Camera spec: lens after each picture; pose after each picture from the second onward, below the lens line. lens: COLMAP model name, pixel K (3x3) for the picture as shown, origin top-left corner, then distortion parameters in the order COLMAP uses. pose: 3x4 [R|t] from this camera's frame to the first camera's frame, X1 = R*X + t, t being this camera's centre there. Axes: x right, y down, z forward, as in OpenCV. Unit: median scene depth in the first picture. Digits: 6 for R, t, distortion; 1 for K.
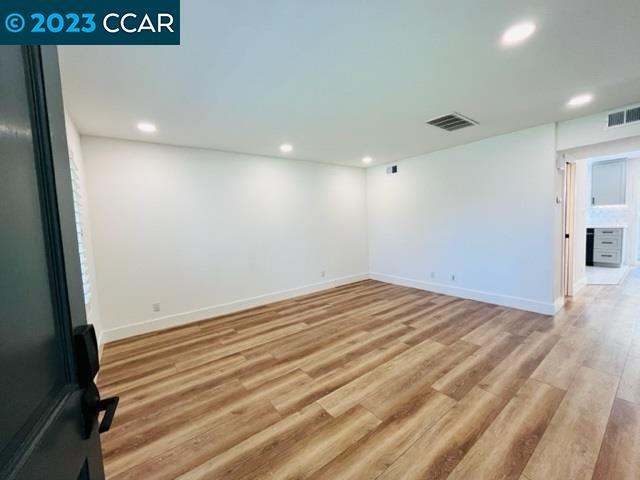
lens RADIAL K [[261.5, 0, 318.2], [0, 261.5, 239.3], [0, 0, 1]] dist [-0.004168, 0.000083]
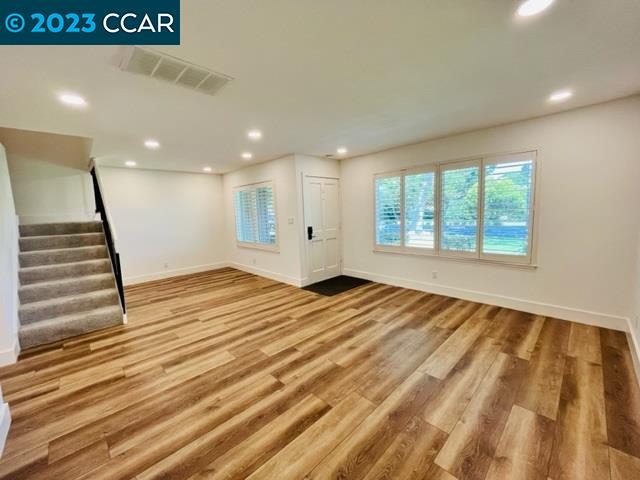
lens RADIAL K [[261.5, 0, 322.0], [0, 261.5, 240.1], [0, 0, 1]] dist [-0.004168, 0.000083]
pose [[-0.986708, 0.097239, -0.130202, 0.316108], [0.072040, 0.979925, 0.185897, -0.162490], [0.145664, 0.174046, -0.973905, 1.801025]]
